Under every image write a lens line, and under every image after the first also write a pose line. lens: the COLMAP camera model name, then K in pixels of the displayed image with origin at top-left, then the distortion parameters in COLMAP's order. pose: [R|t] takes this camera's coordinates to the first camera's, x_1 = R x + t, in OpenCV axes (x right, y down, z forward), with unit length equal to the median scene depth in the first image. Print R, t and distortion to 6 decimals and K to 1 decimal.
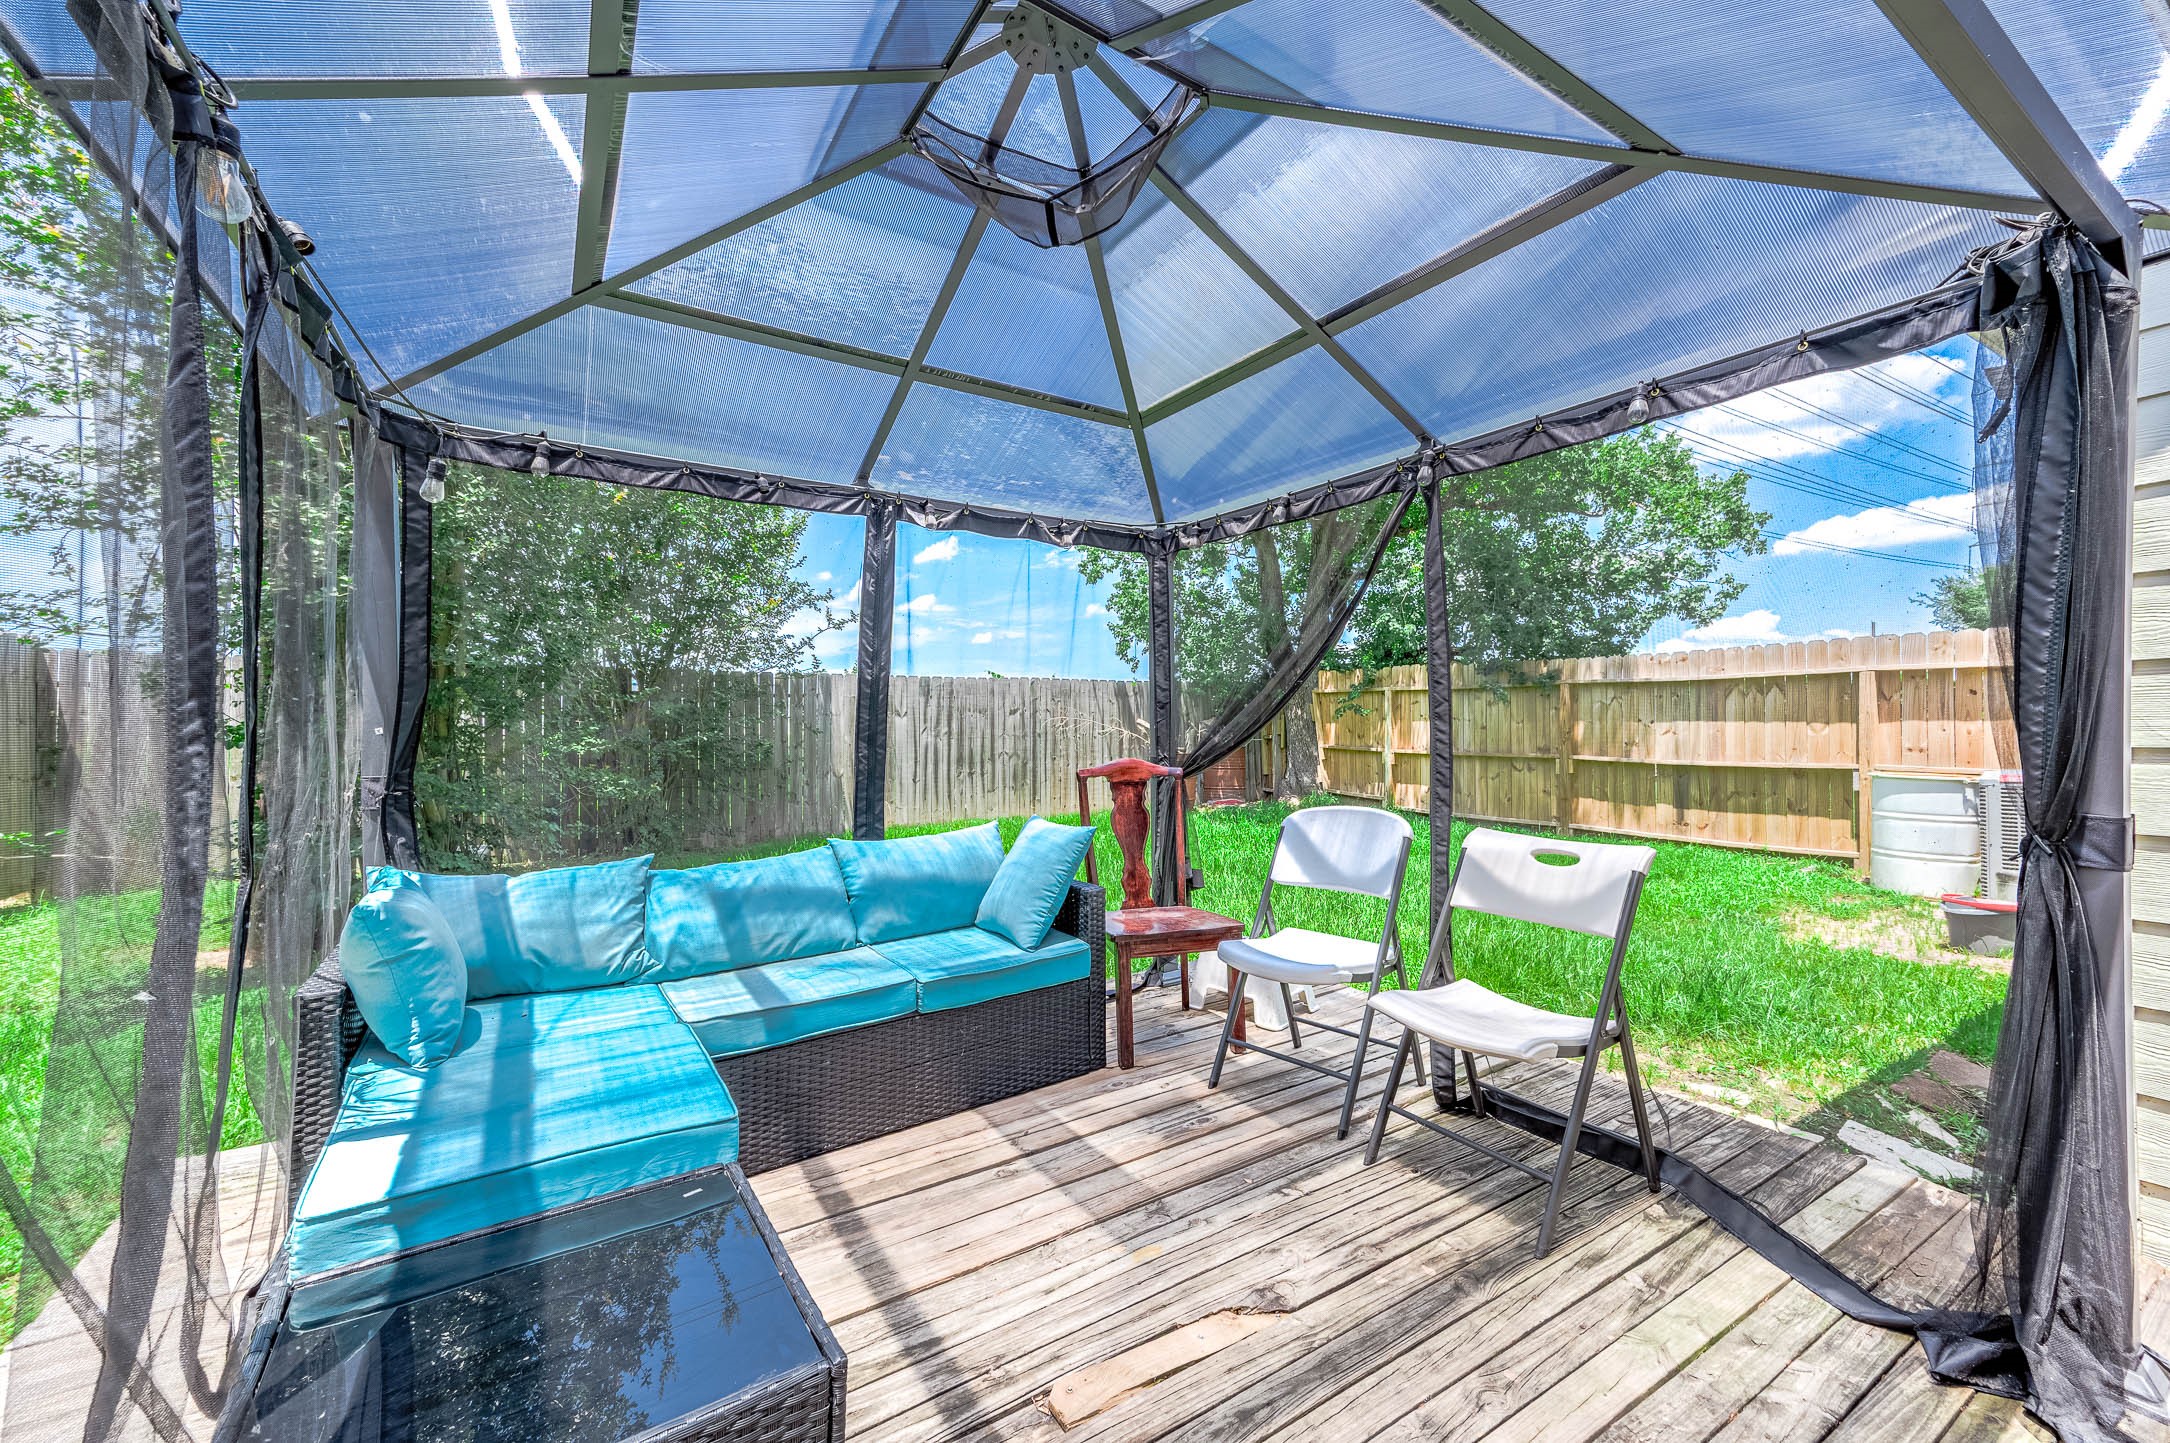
lens RADIAL K [[859.8, 0, 1088.8], [0, 859.8, 723.3], [0, 0, 1]] dist [0.010552, 0.000634]
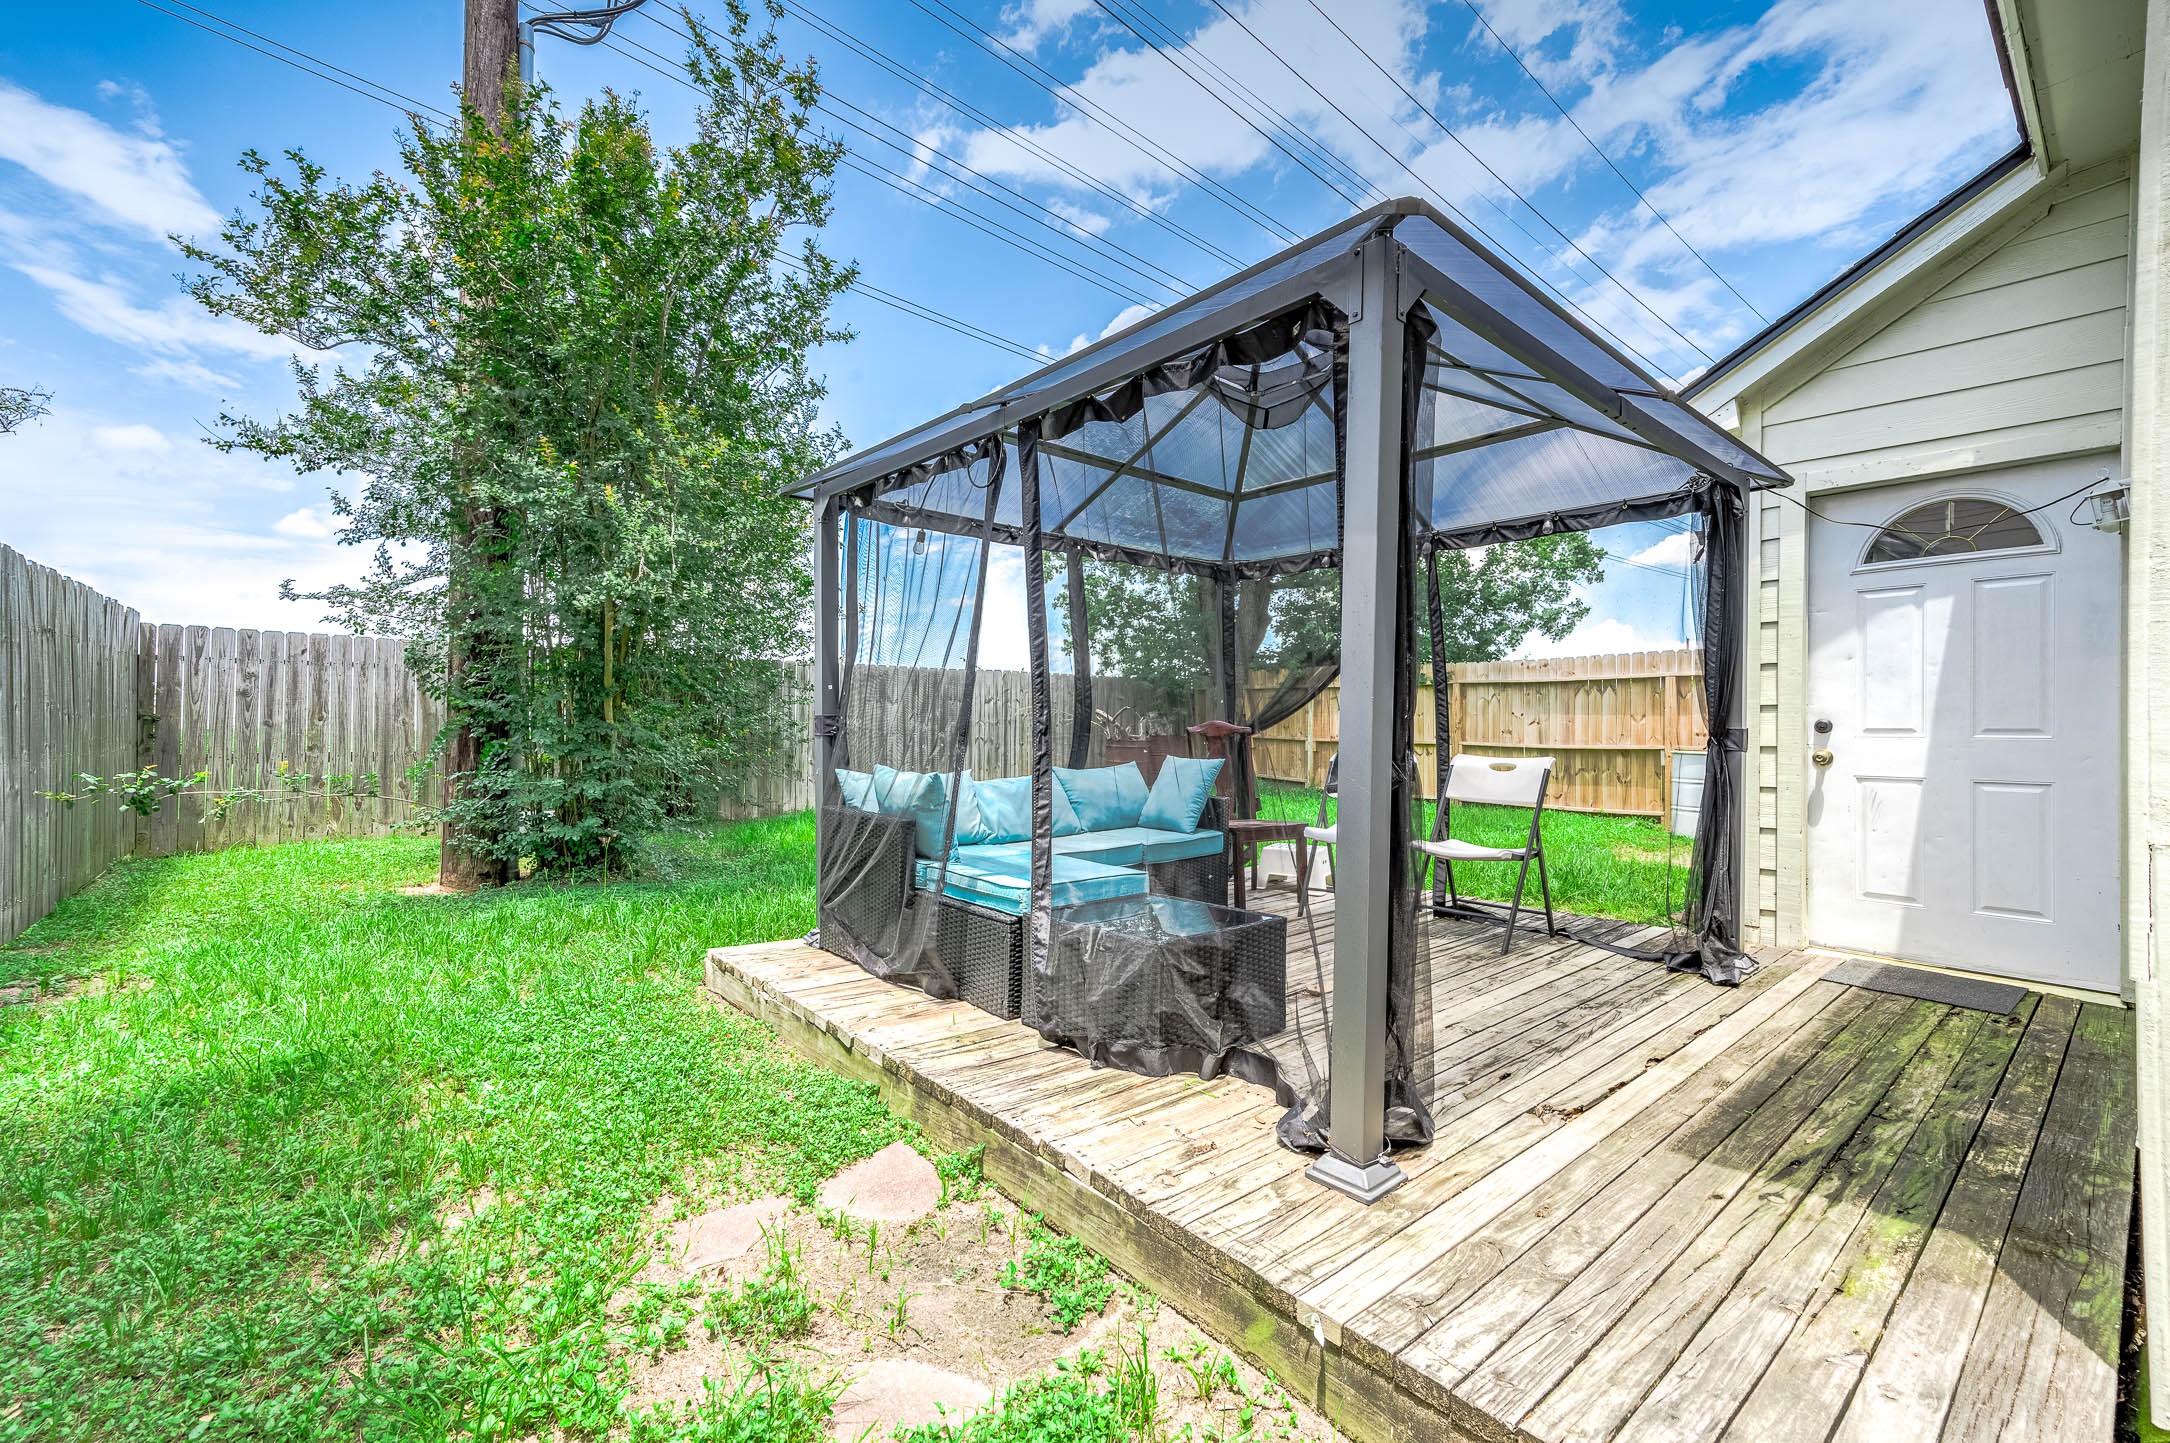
lens RADIAL K [[919.8, 0, 1078.5], [0, 919.8, 724.4], [0, 0, 1]] dist [-0.003137, -0.000100]
pose [[0.989010, 0.010357, 0.147485, -0.194263], [-0.009975, 0.999945, -0.003335, 0.025280], [-0.147511, 0.001827, 0.989059, -0.241549]]
